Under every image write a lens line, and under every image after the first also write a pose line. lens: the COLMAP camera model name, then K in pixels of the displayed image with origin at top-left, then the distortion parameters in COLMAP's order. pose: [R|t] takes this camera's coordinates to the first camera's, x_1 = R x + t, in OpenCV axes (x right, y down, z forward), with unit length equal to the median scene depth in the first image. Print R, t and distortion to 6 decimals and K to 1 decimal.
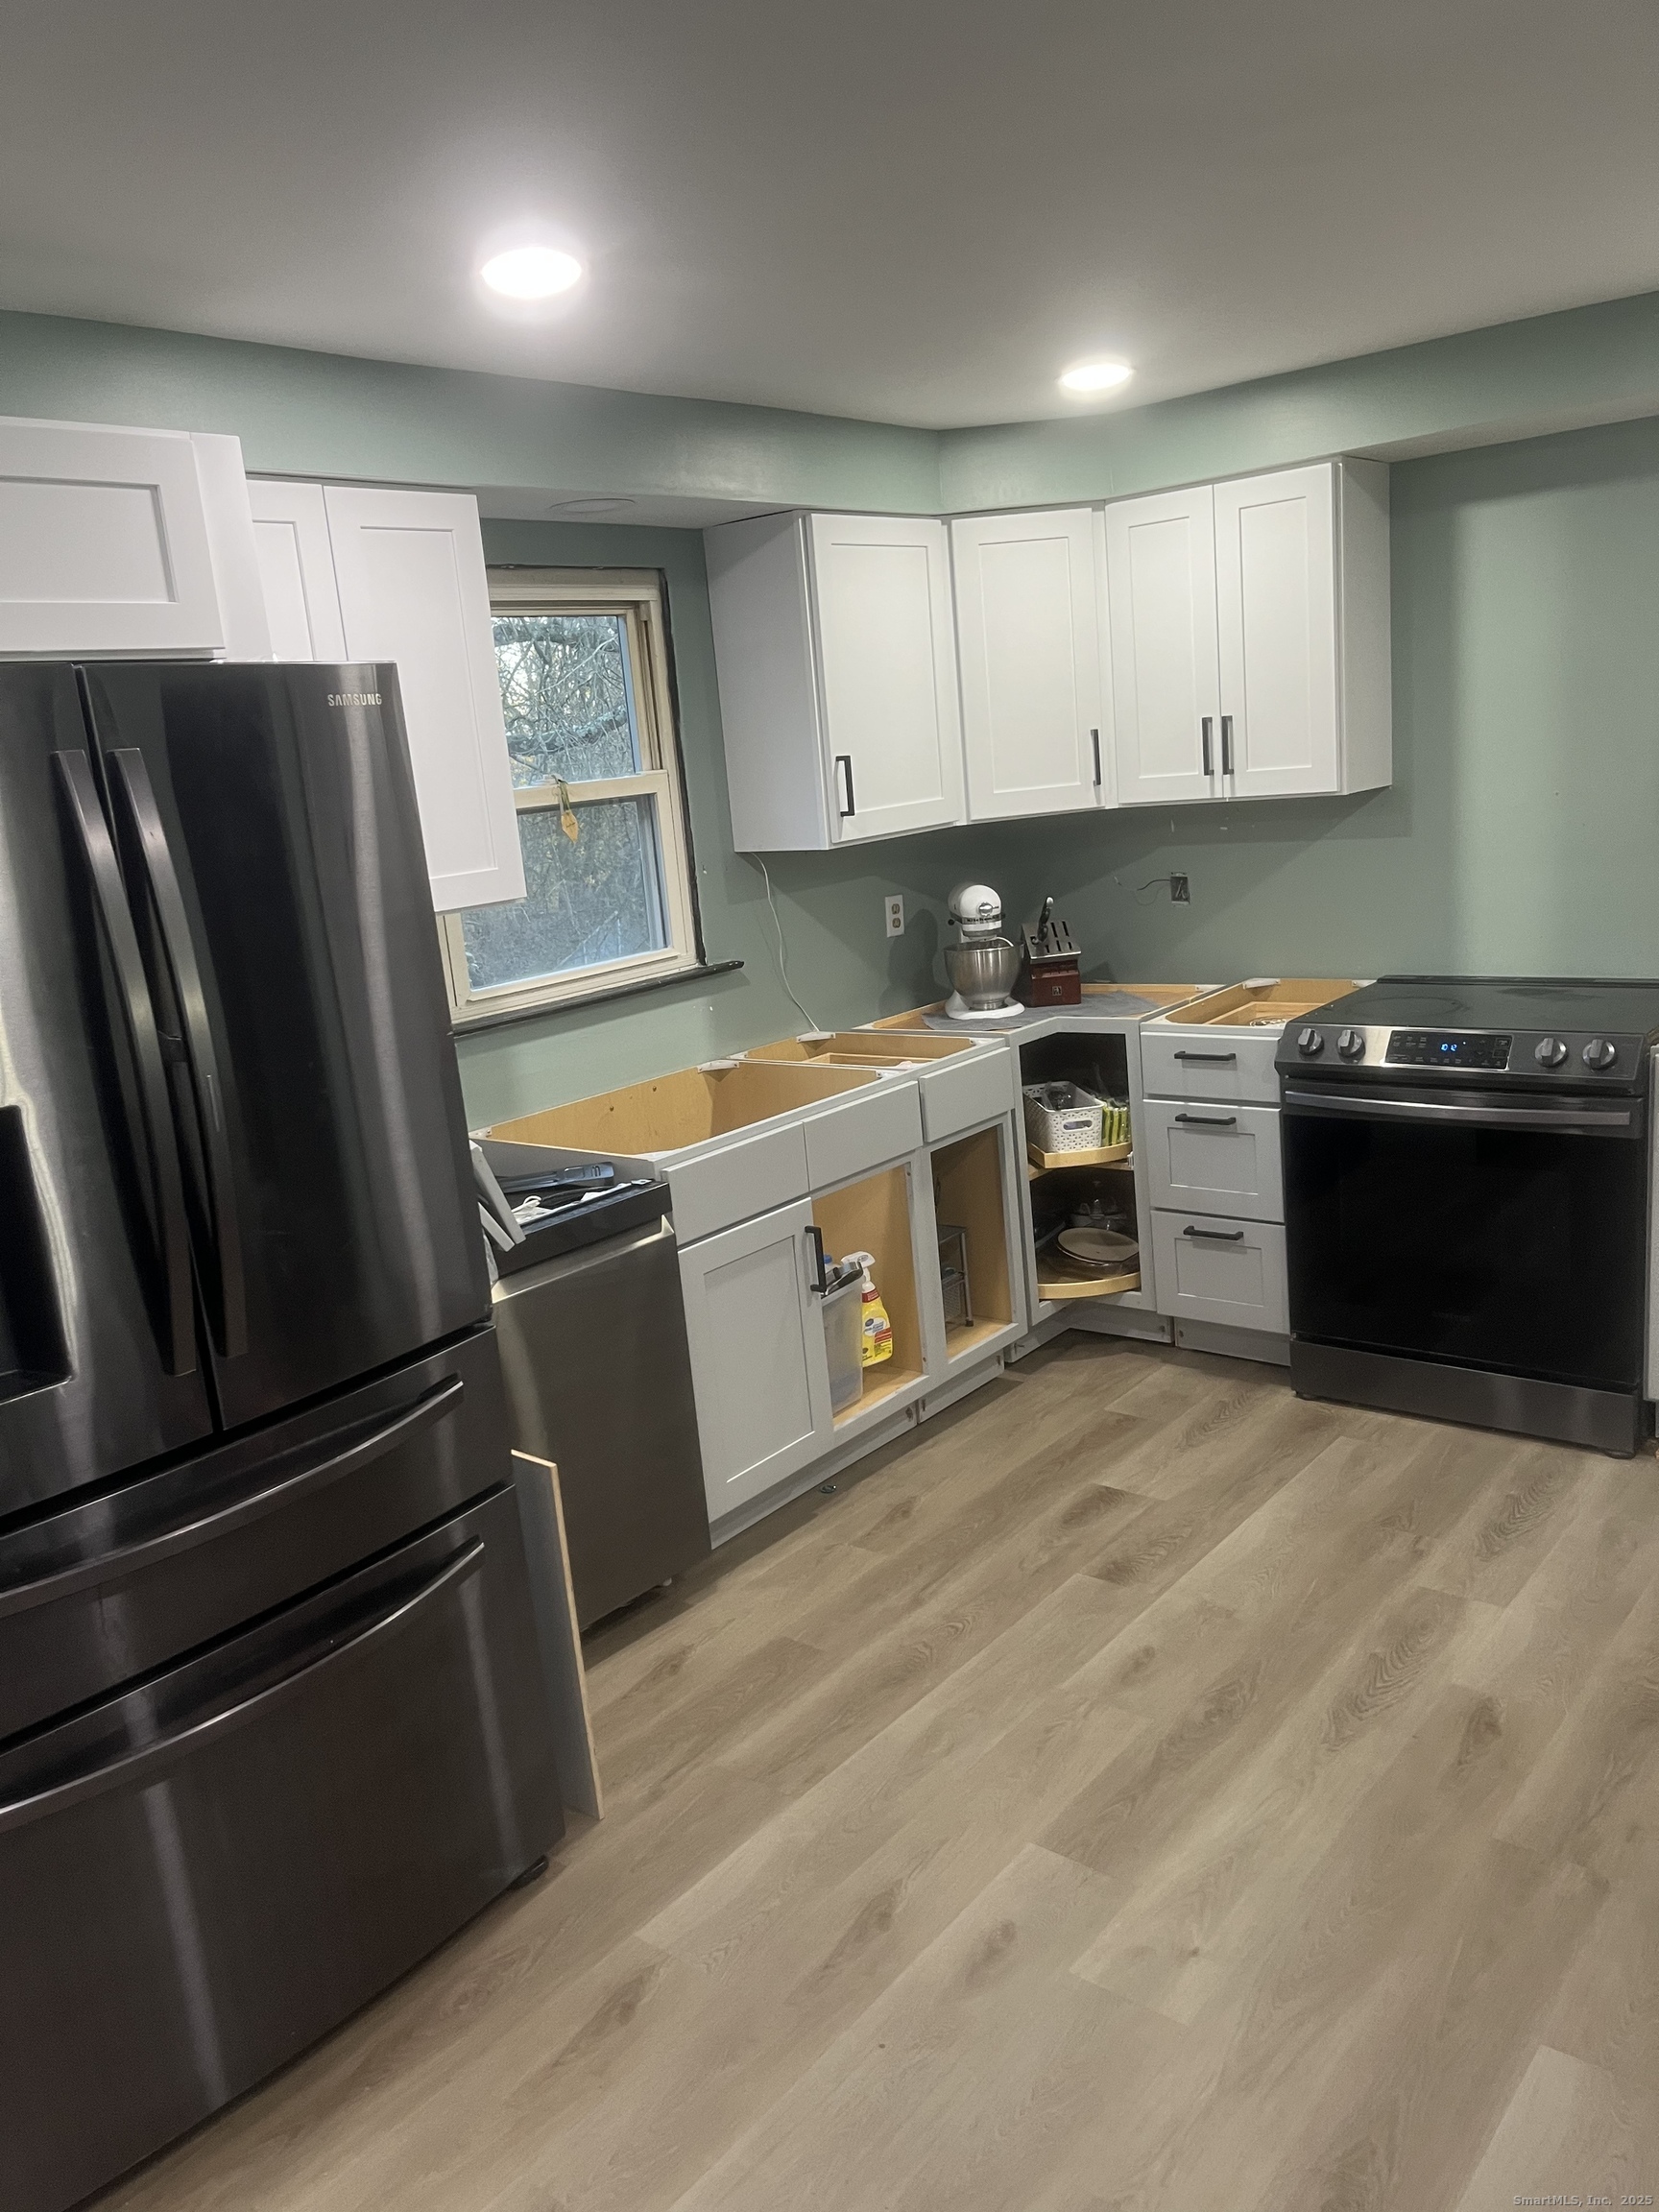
lens RADIAL K [[1668.3, 0, 820.3], [0, 1668.3, 1104.2], [0, 0, 1]] dist [0.058400, -0.086745]
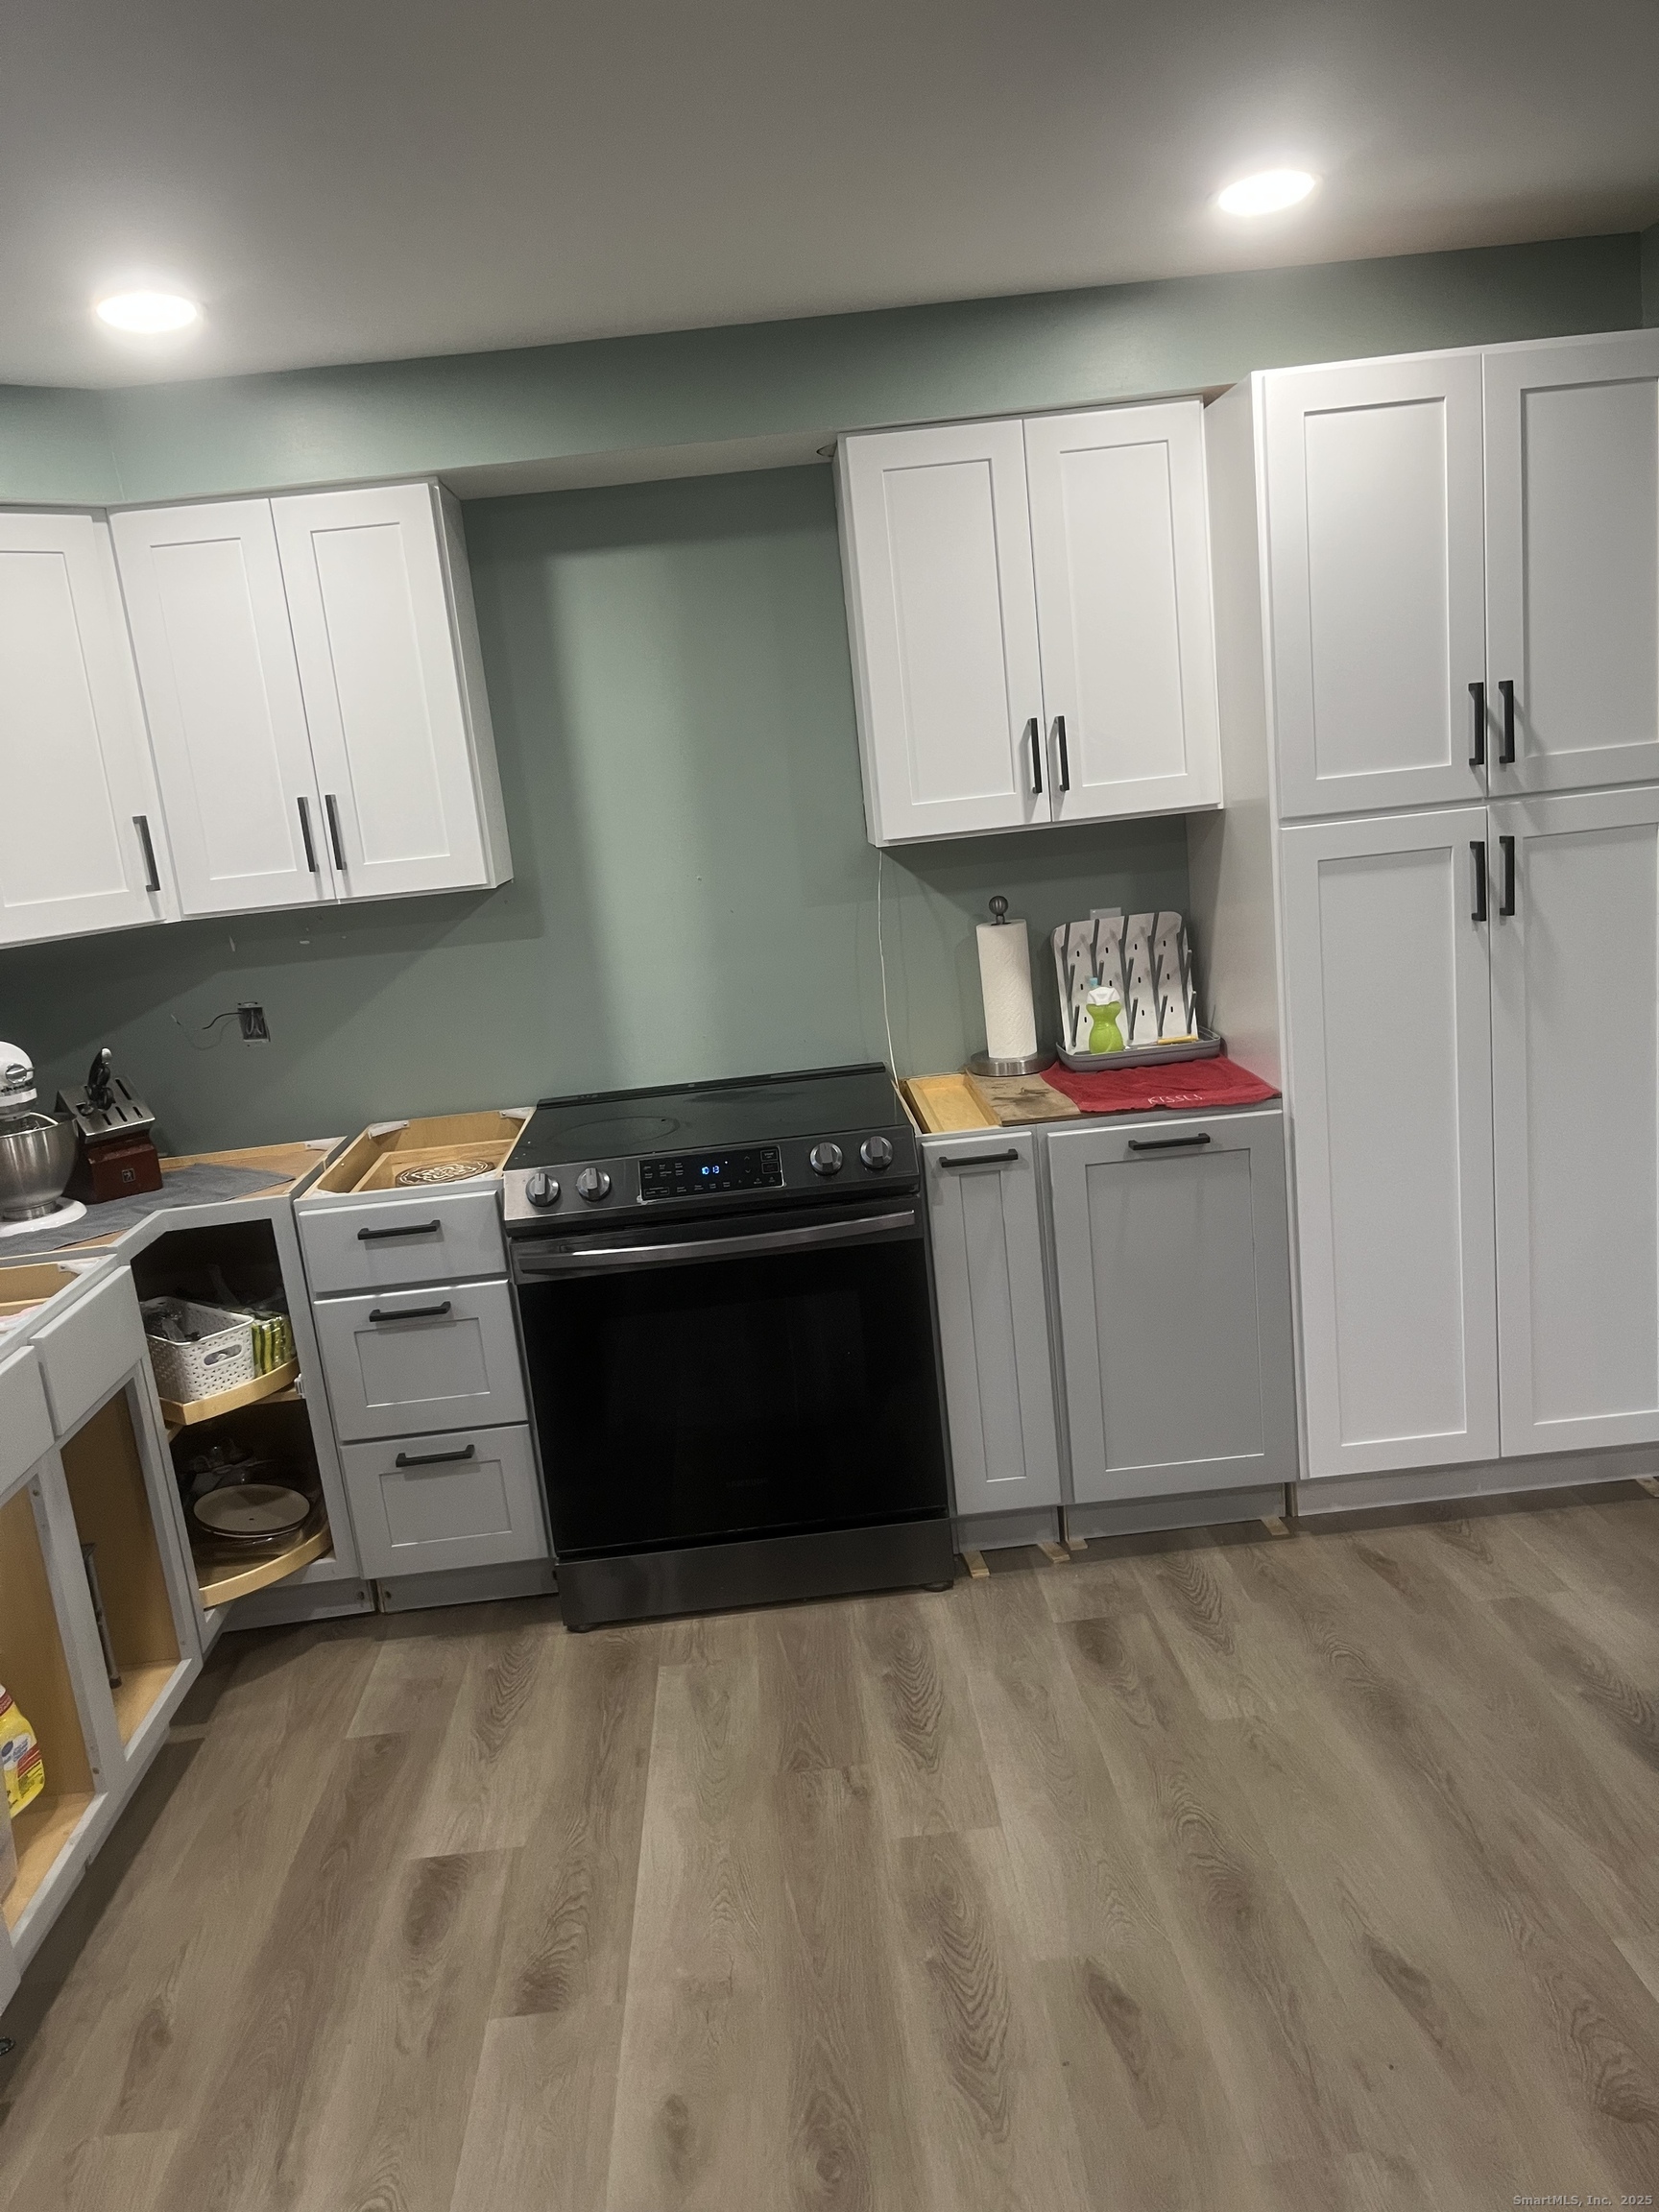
lens RADIAL K [[1668.3, 0, 822.2], [0, 1668.3, 1111.2], [0, 0, 1]] dist [0.058400, -0.086745]
pose [[0.750300, -0.125884, 0.649001, -0.114250], [0.174320, 0.984633, -0.010543, -0.040519], [-0.637701, 0.121045, 0.760714, 0.291032]]
